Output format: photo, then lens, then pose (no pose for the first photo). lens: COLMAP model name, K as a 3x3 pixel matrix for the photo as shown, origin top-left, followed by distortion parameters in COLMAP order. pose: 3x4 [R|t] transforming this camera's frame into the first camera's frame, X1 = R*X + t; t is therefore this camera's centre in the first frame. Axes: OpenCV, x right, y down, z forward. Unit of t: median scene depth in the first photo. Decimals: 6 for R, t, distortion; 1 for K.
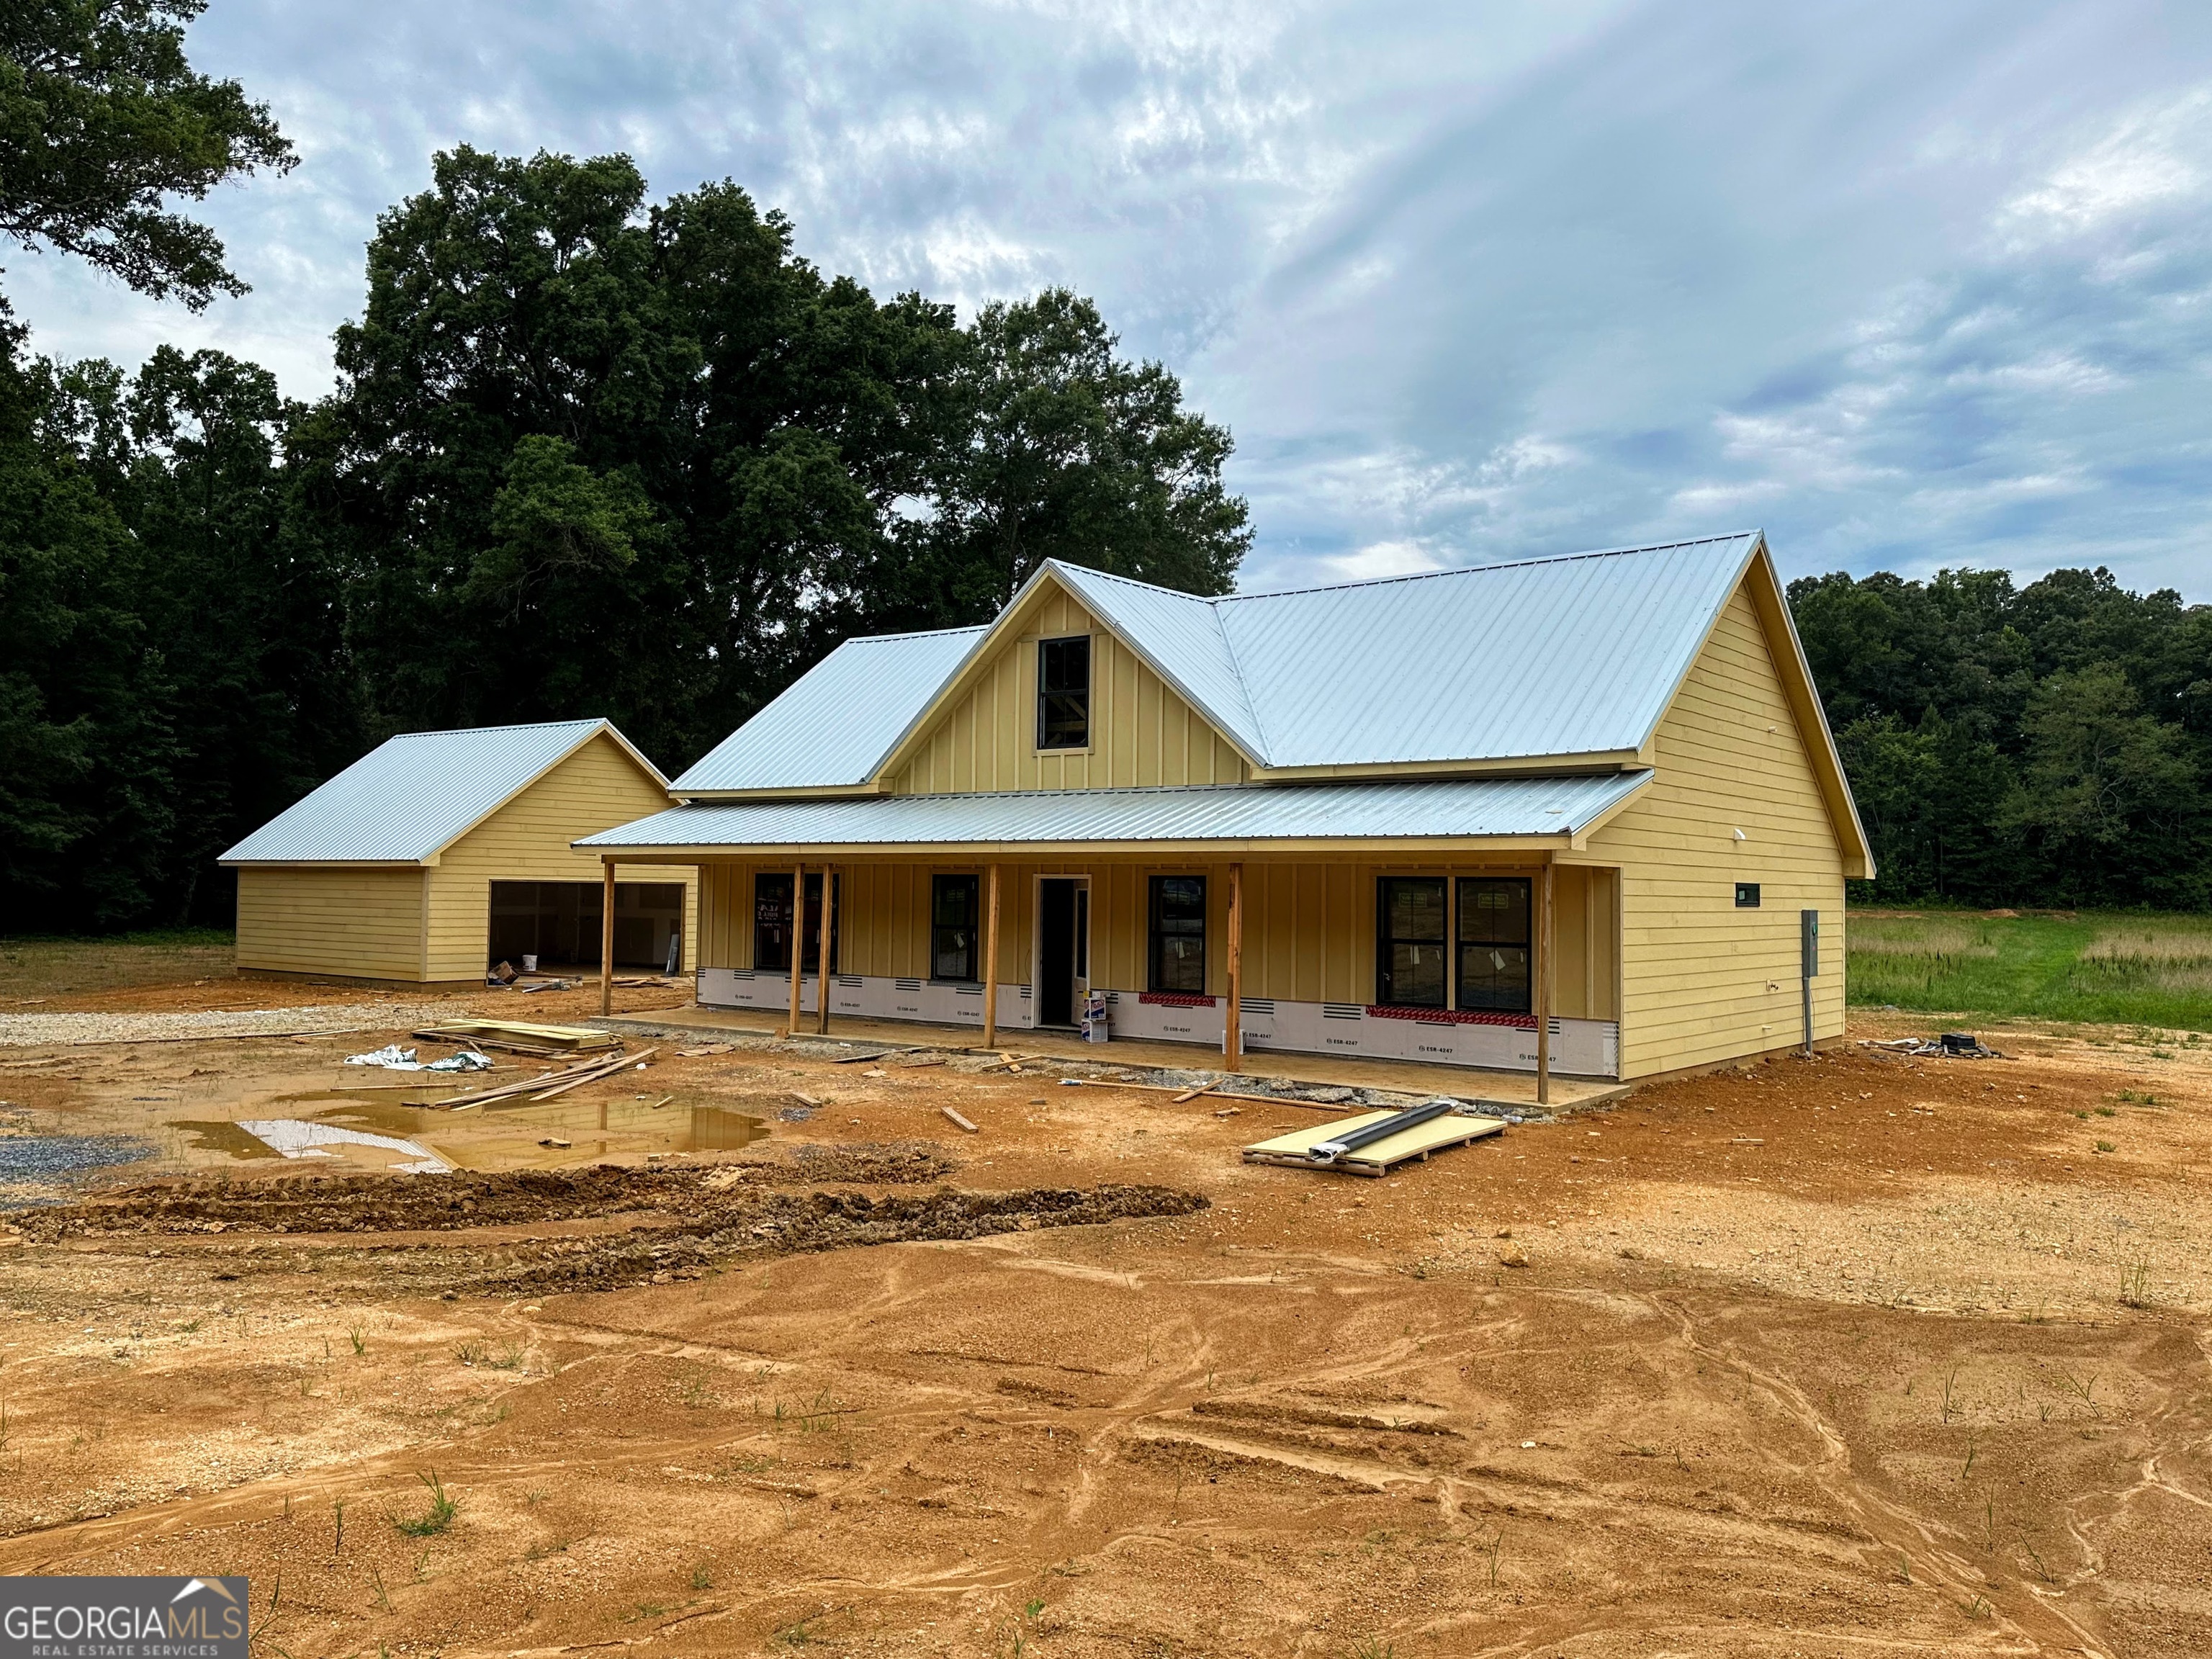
lens RADIAL K [[1572.0, 0, 1106.0], [0, 1572.0, 829.5], [0, 0, 1]] dist [0.090171, -0.111311]
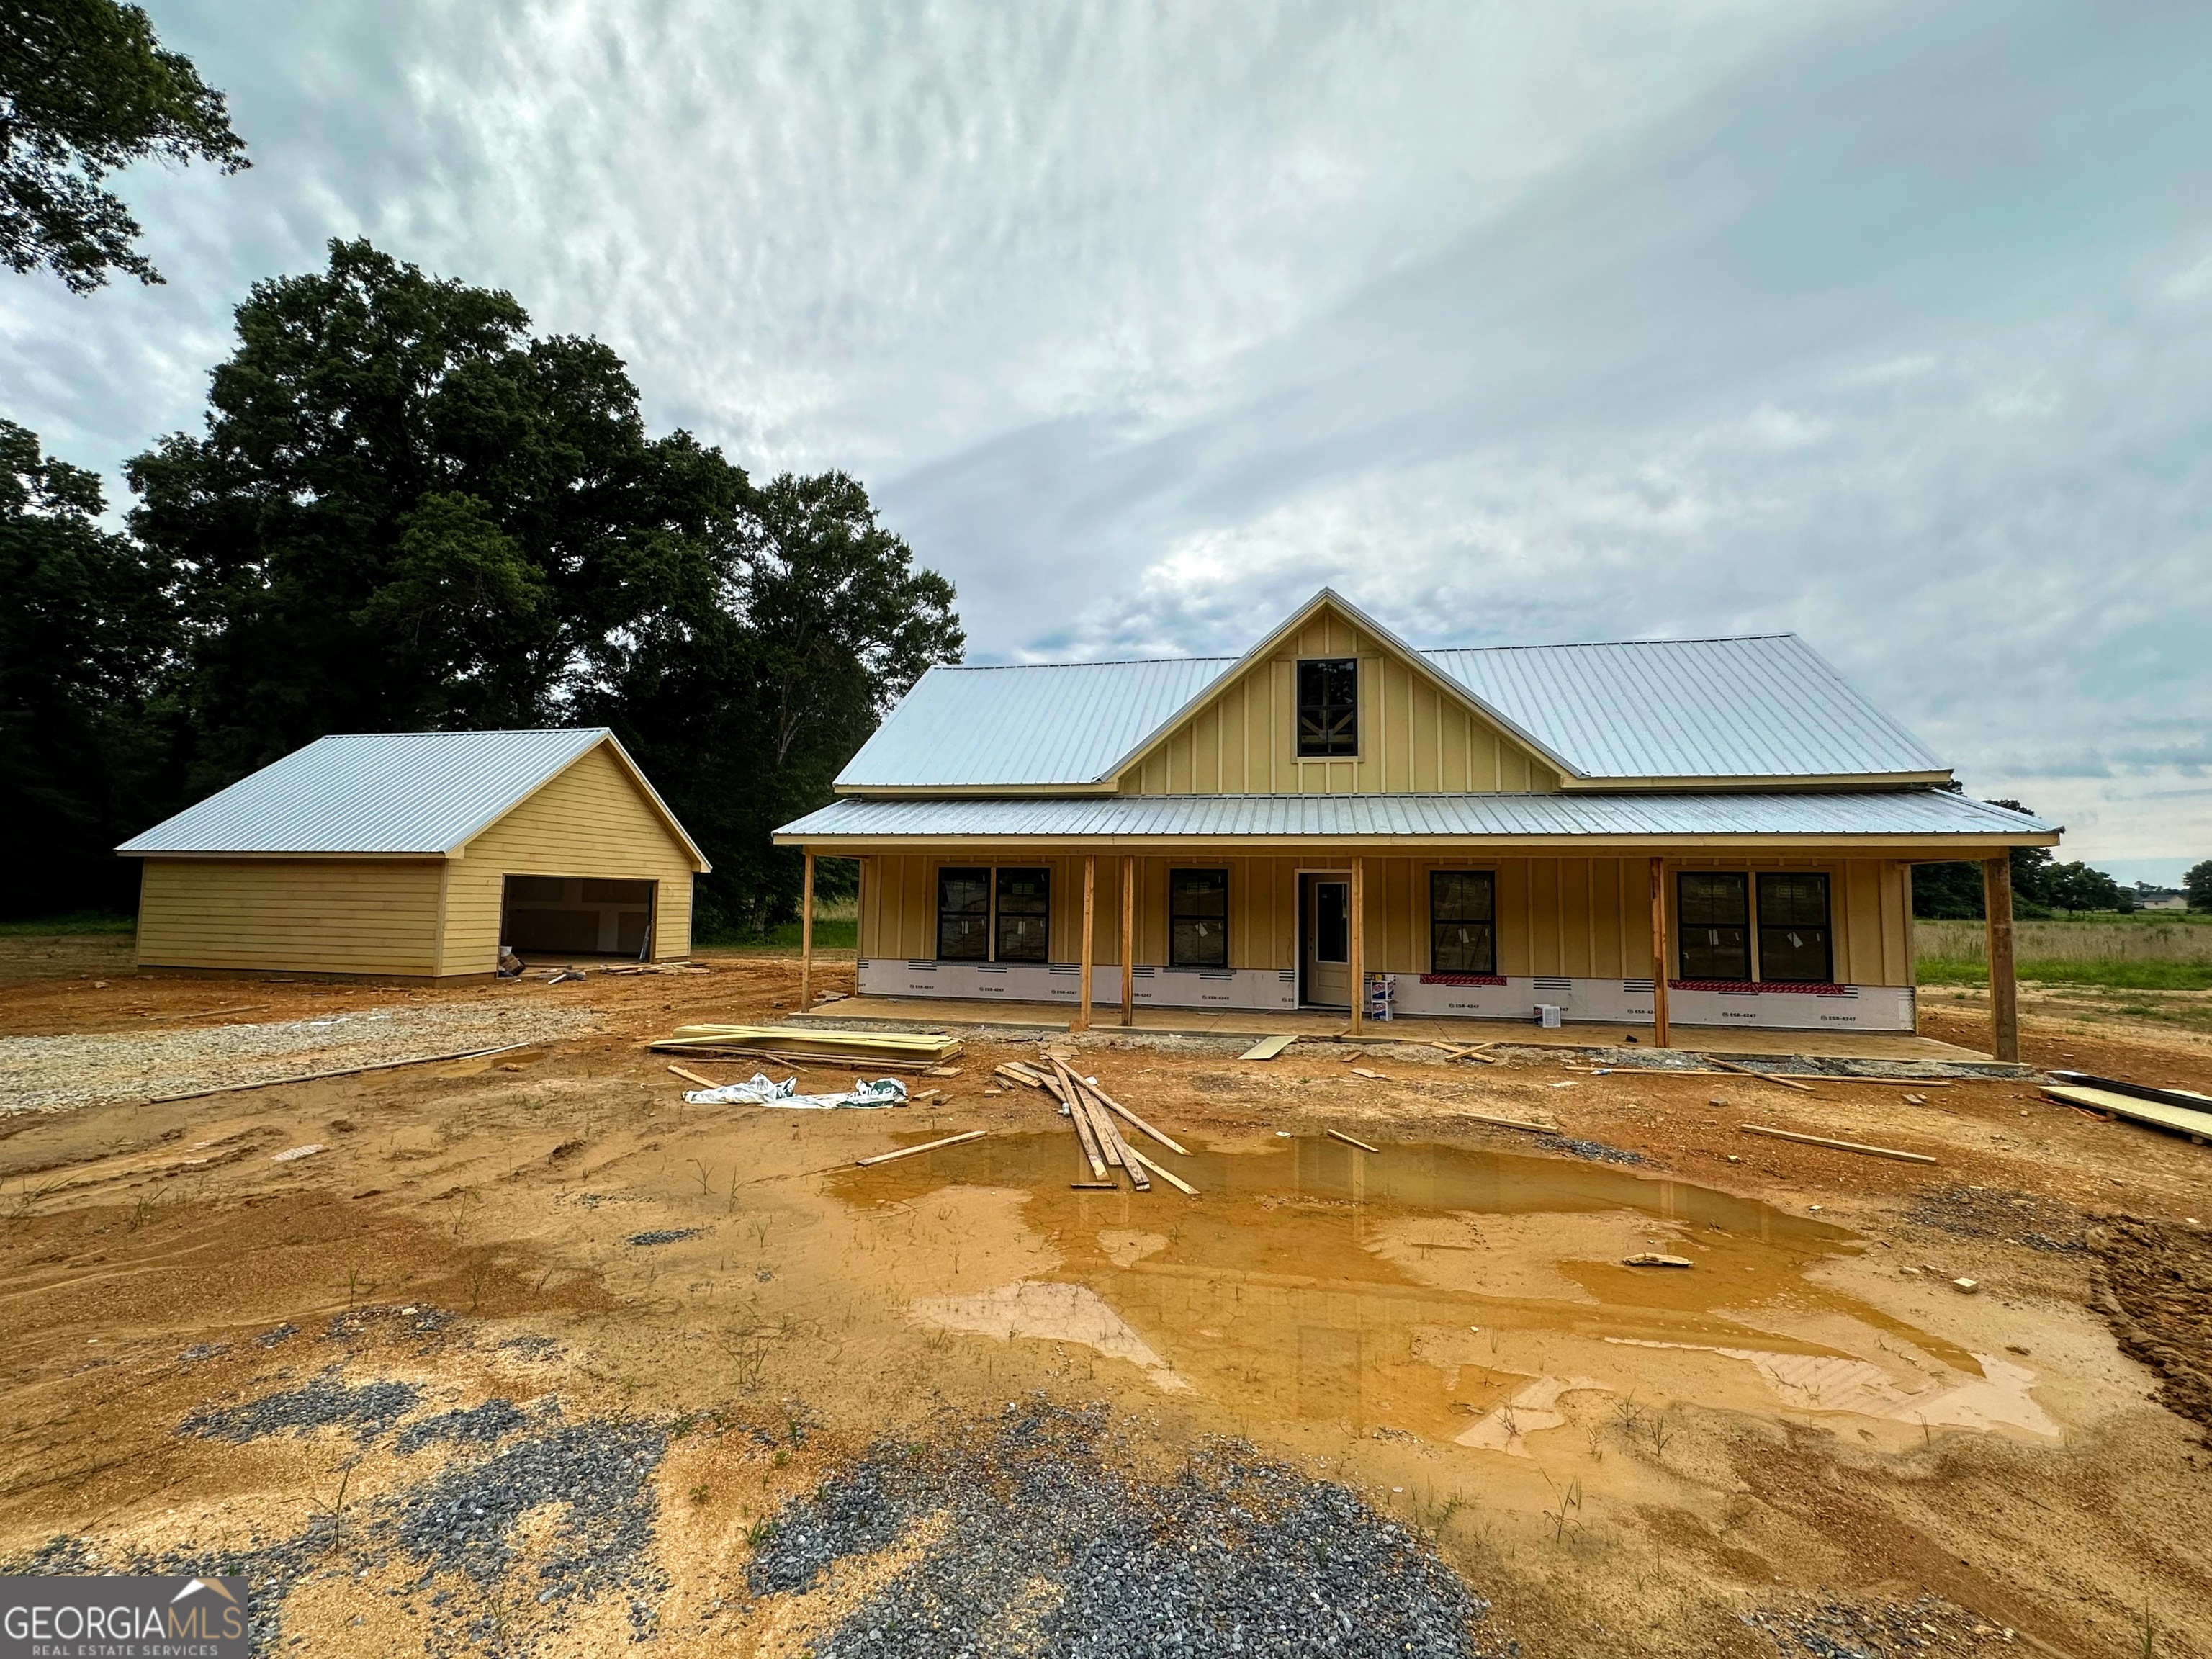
lens RADIAL K [[910.3, 0, 1106.0], [0, 910.3, 829.5], [0, 0, 1]] dist [-0.001565, 0.000150]
pose [[0.906444, 0.032739, 0.421056, -0.285129], [-0.019080, 0.999147, -0.036613, 0.017261], [-0.421895, 0.025154, 0.906296, 0.306943]]
